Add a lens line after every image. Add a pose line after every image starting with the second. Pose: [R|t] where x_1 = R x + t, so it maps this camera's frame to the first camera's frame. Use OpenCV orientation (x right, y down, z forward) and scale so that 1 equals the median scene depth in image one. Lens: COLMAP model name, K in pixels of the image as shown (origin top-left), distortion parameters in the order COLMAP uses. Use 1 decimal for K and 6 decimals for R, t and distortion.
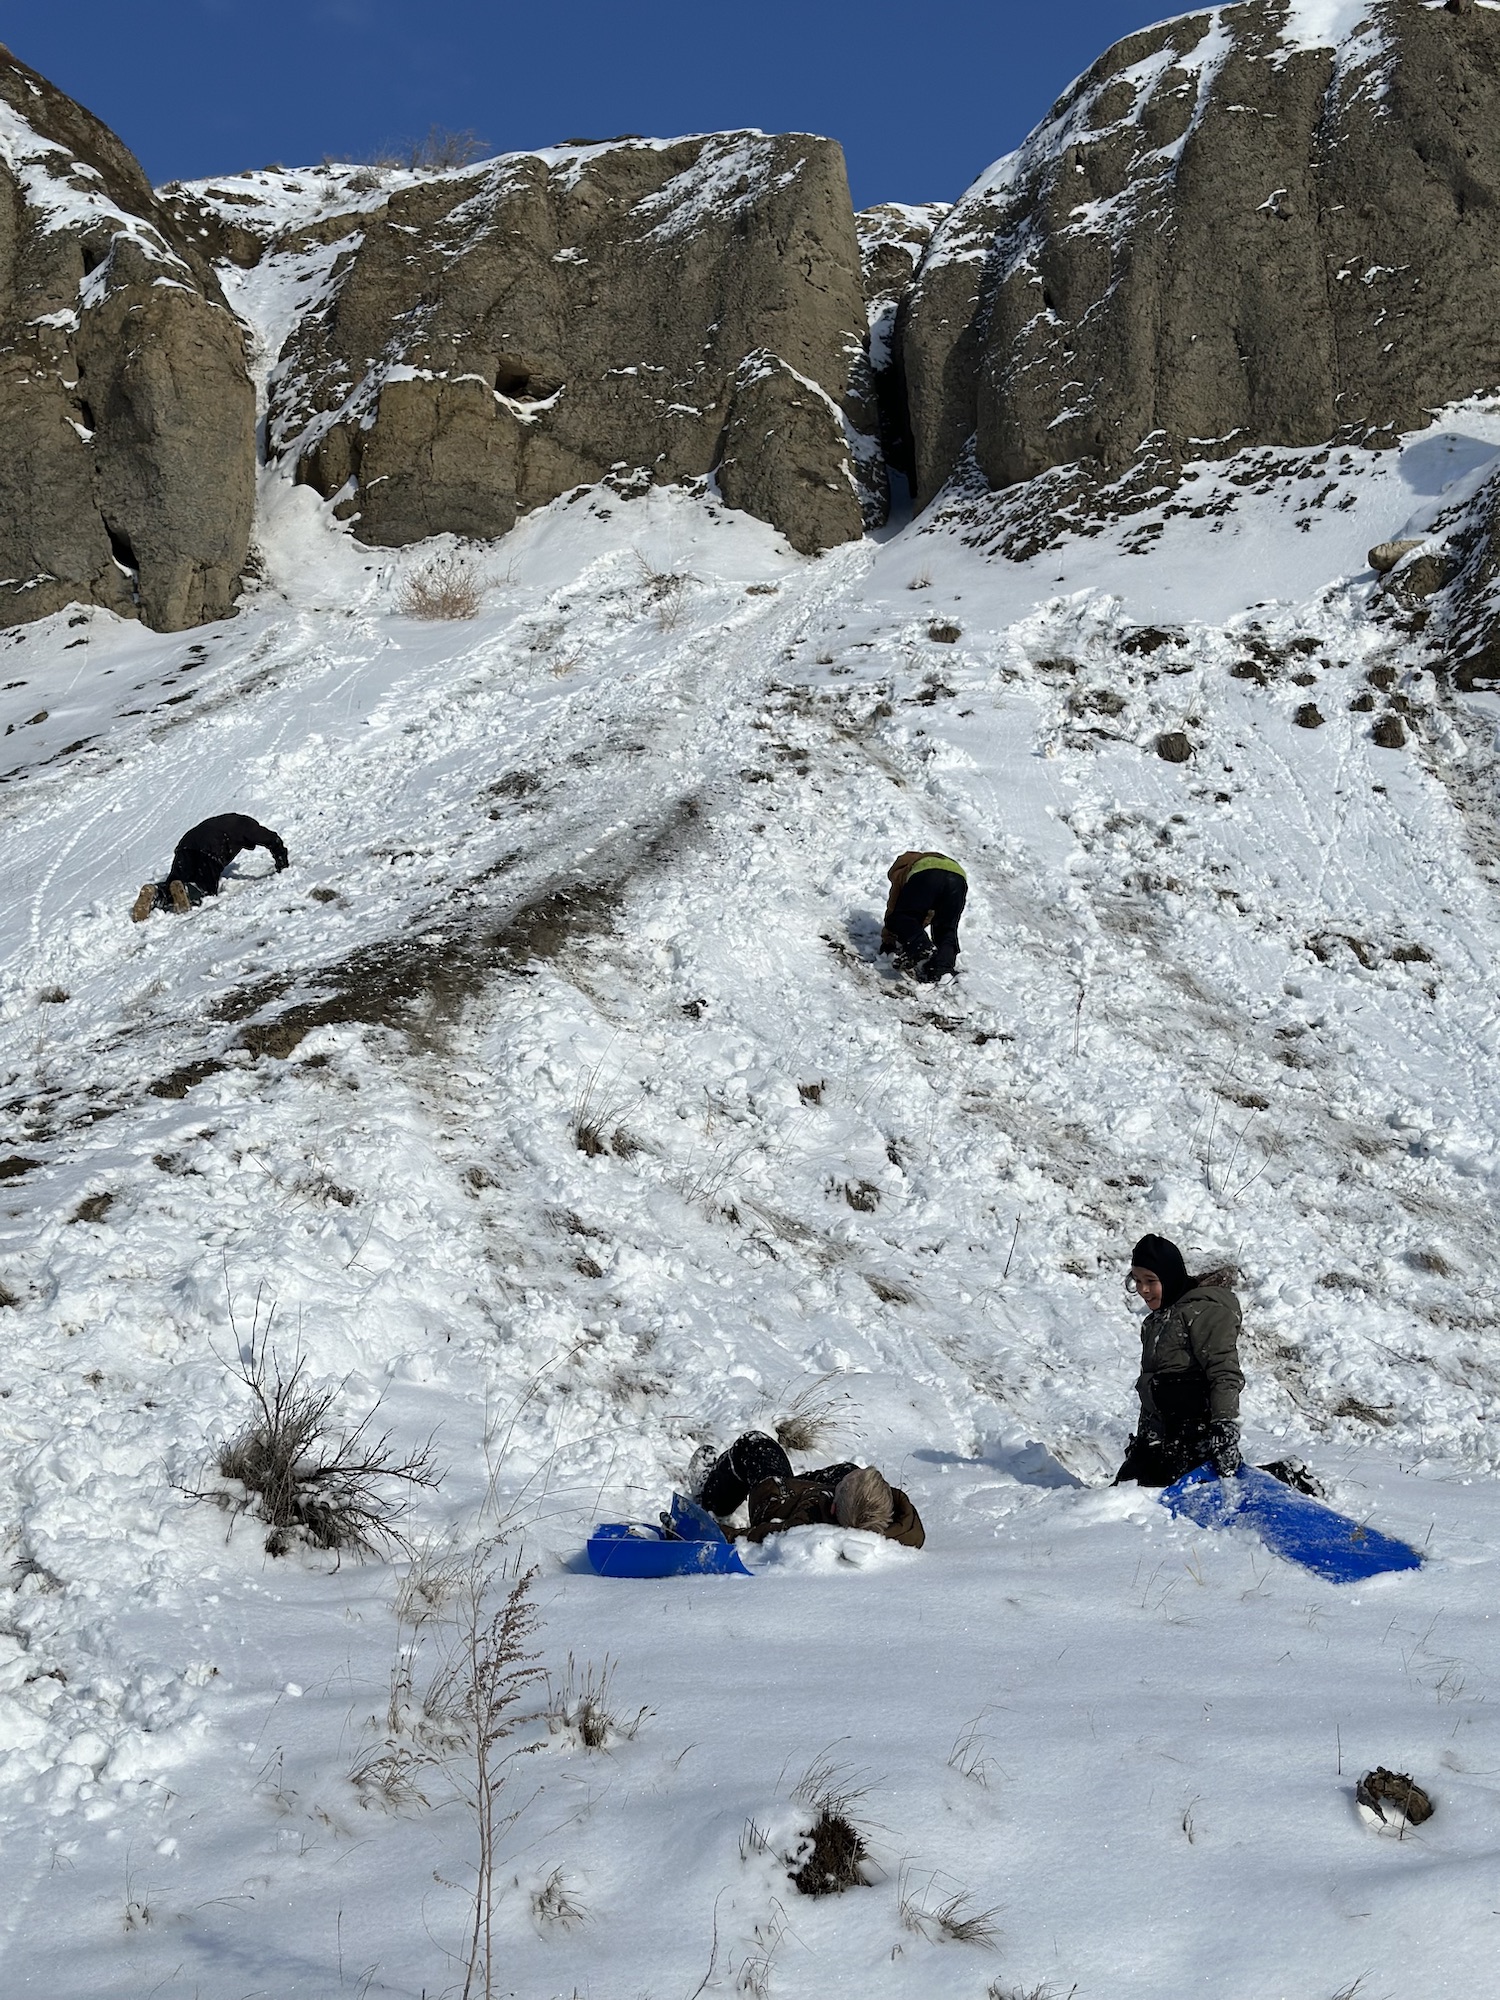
lens RADIAL K [[2609.3, 0, 750.0], [0, 2609.3, 1000.0], [0, 0, 1]] dist [0.215693, -0.318722]
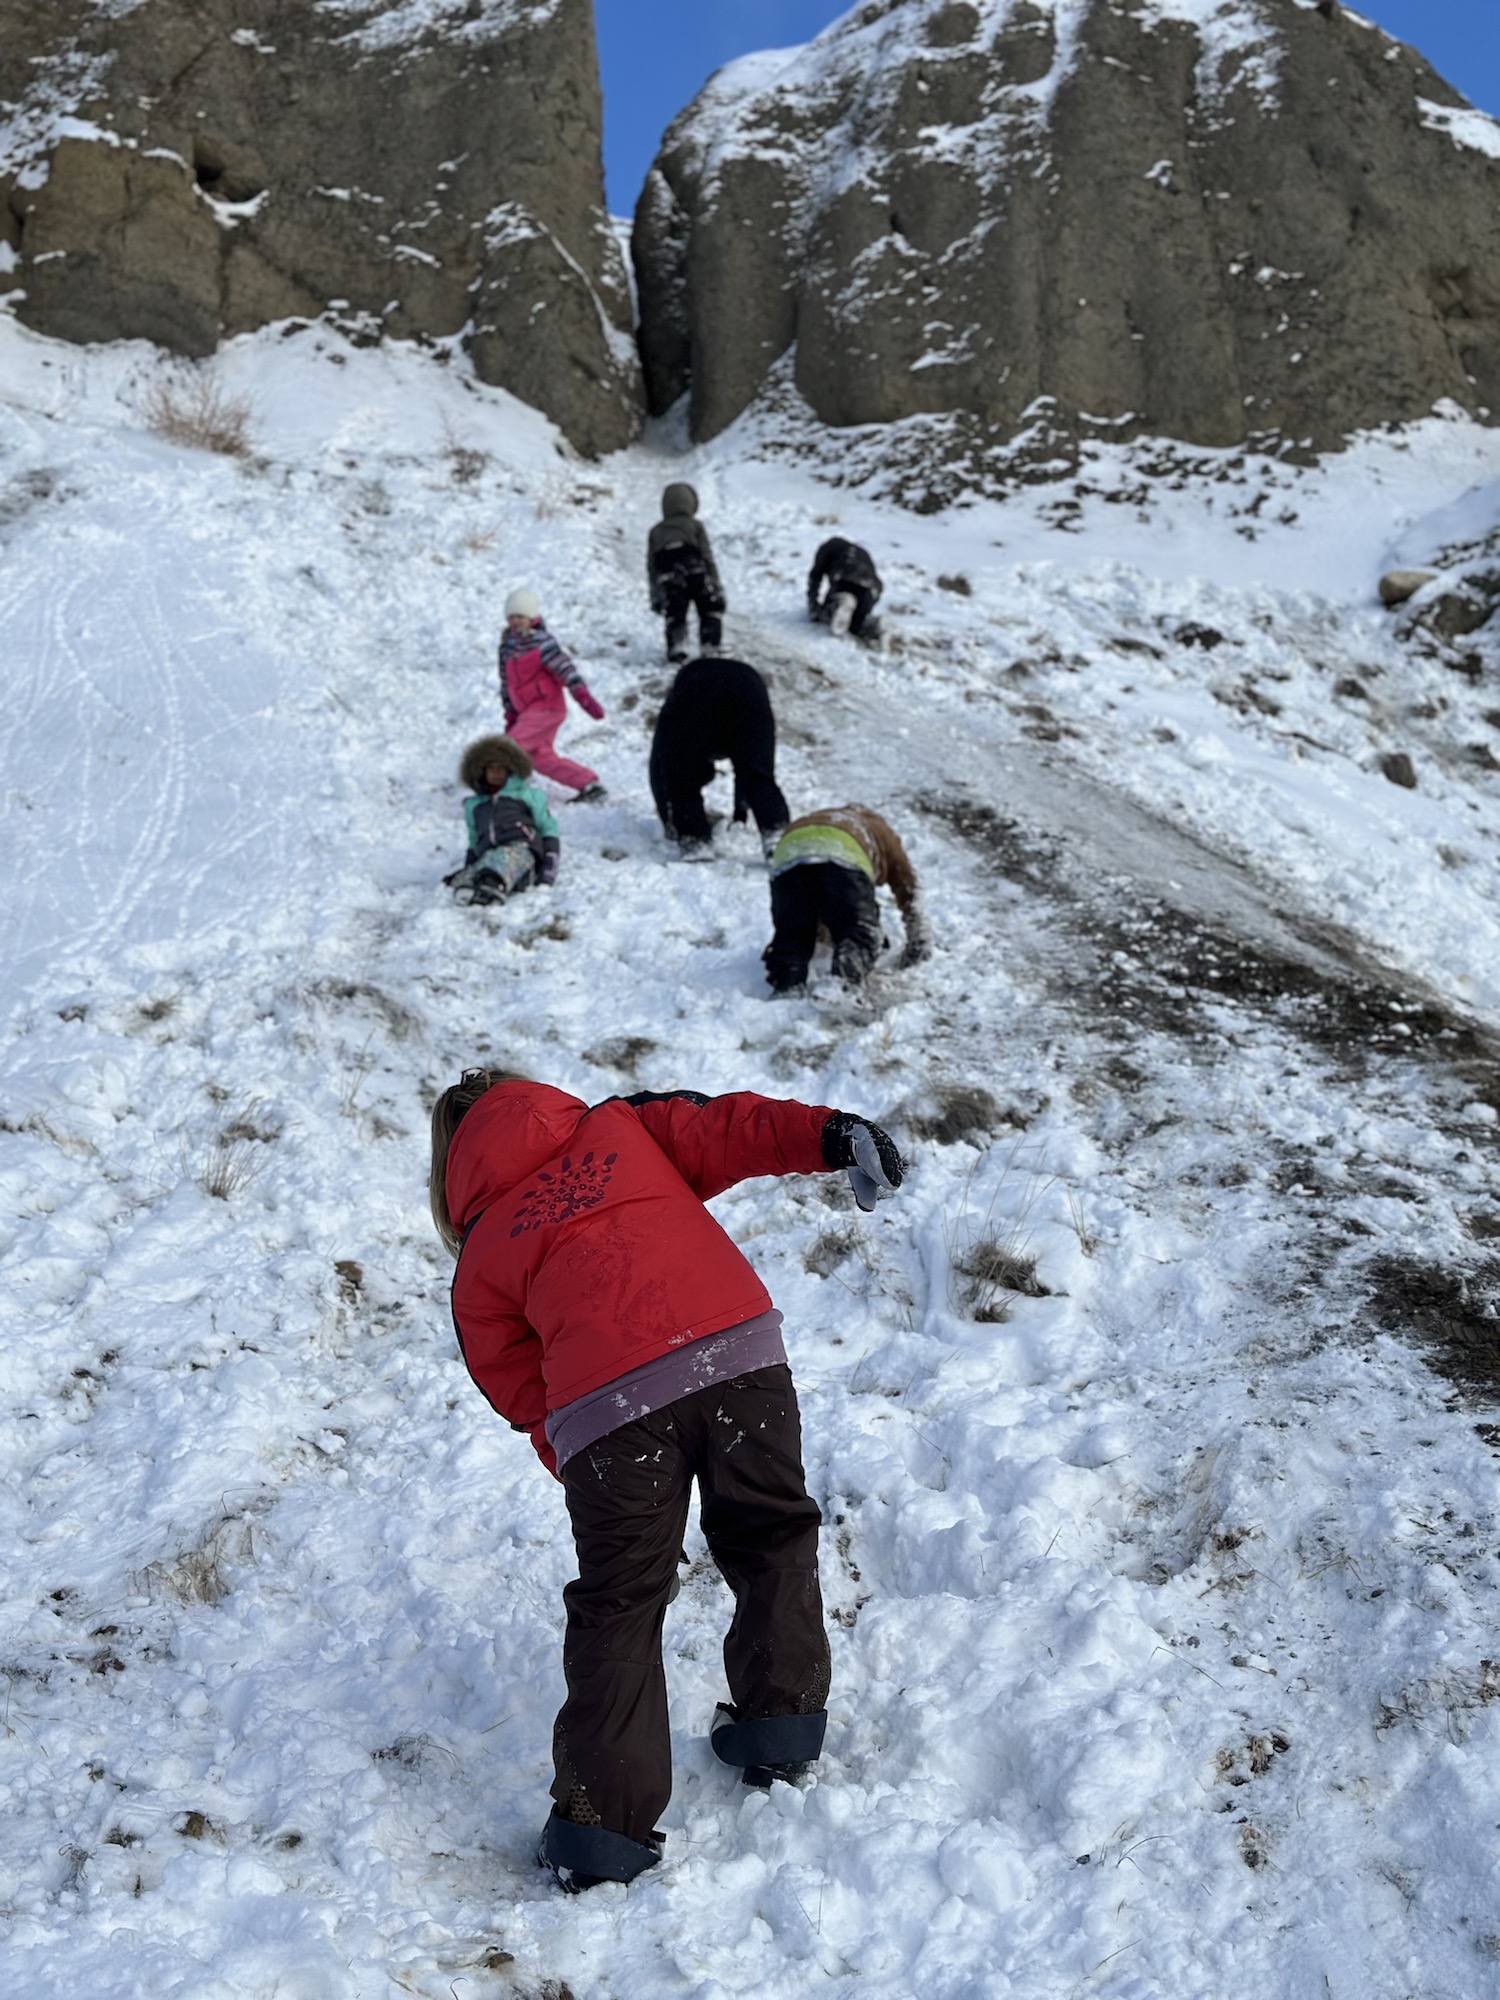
lens RADIAL K [[2609.3, 0, 750.0], [0, 2609.3, 1000.0], [0, 0, 1]] dist [0.215693, -0.318722]
pose [[0.930351, 0.118809, 0.346889, -0.212444], [-0.122554, 0.992399, -0.011207, 0.007793], [-0.345584, -0.032086, 0.937839, 0.184863]]
